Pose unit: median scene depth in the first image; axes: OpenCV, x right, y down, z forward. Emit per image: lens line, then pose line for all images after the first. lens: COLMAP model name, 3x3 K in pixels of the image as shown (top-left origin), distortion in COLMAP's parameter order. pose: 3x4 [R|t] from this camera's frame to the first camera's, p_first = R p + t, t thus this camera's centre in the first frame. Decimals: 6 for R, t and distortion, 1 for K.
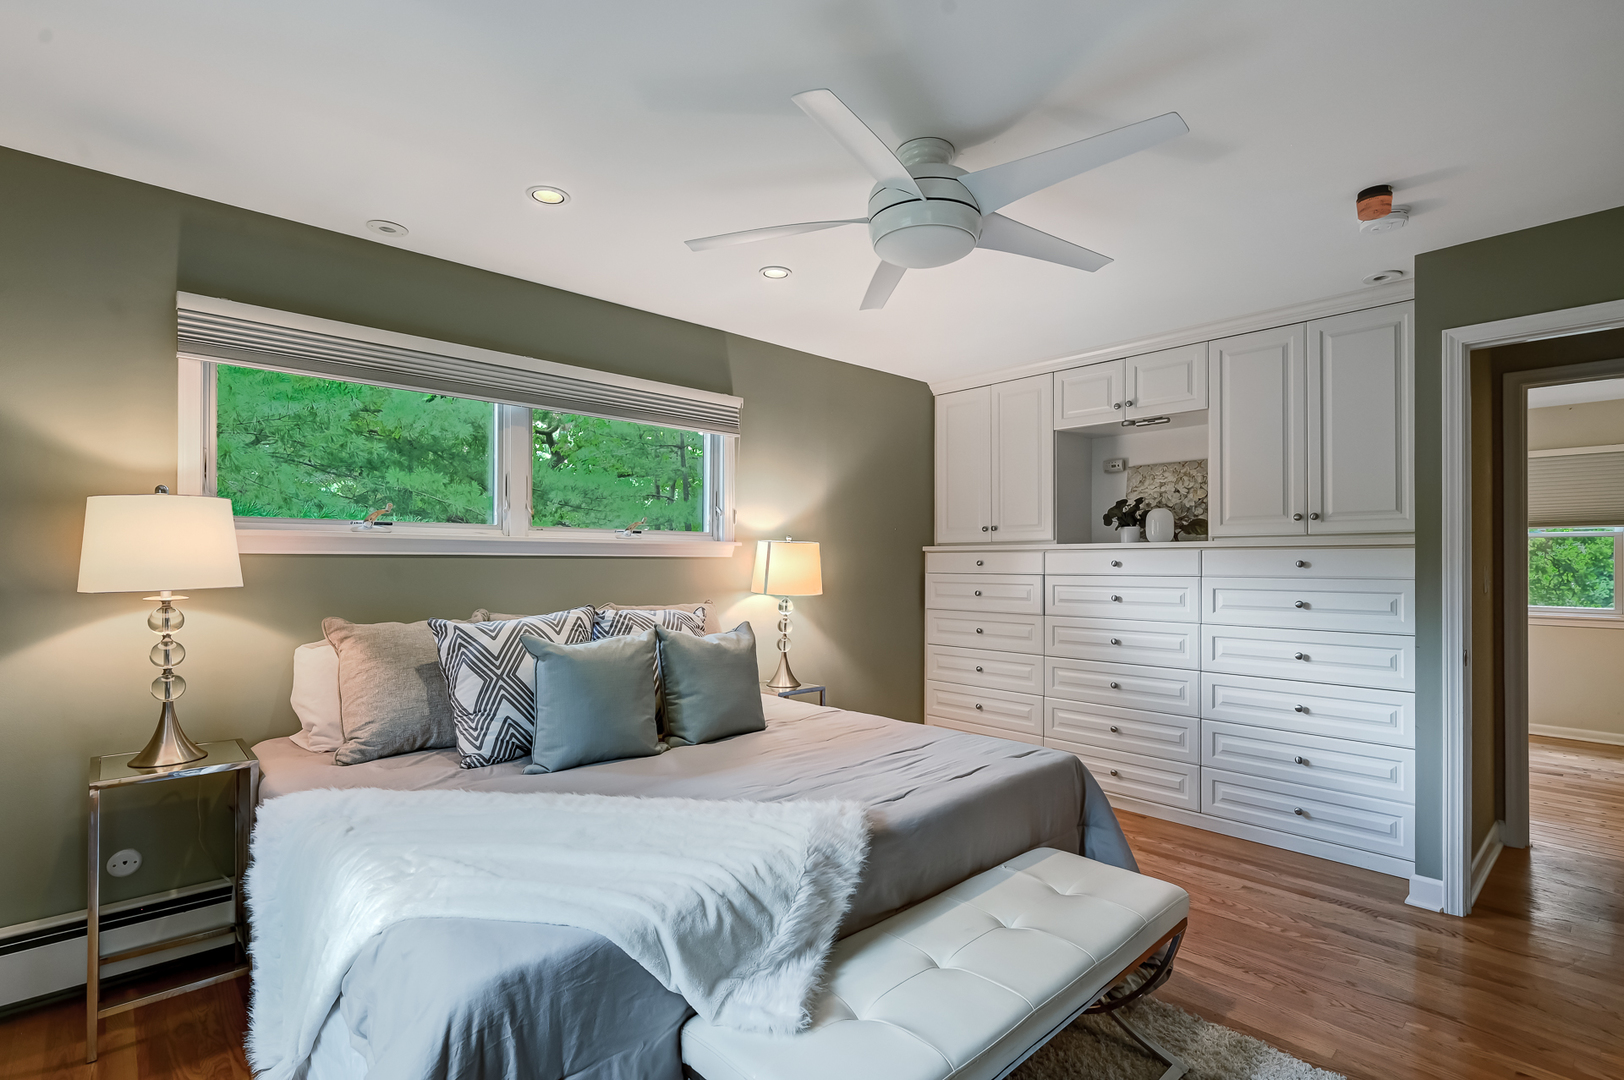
lens RADIAL K [[756.8, 0, 812.3], [0, 756.8, 543.2], [0, 0, 1]] dist [-0.010649, 0.002271]
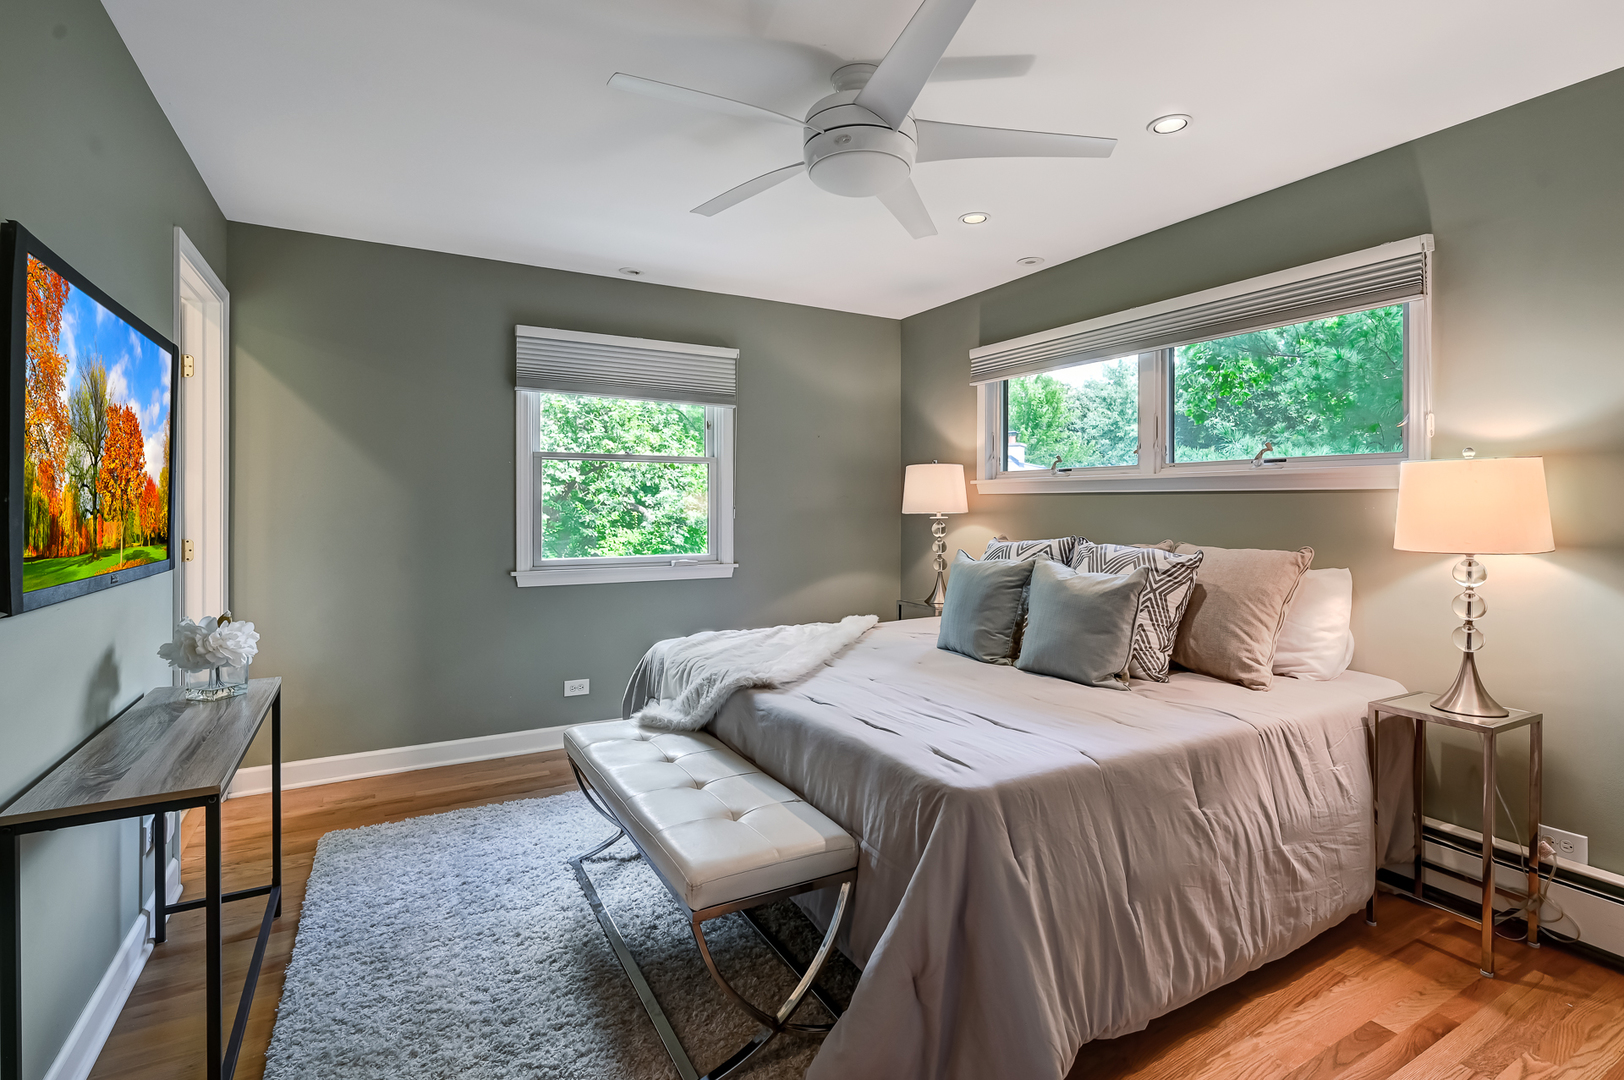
lens RADIAL K [[756.8, 0, 810.9], [0, 756.8, 509.0], [0, 0, 1]] dist [-0.010649, 0.002271]
pose [[-0.241376, -0.004892, -0.970419, 0.360008], [0.001432, 0.999984, -0.005397, 0.020324], [0.970431, -0.002693, -0.241366, 0.382248]]
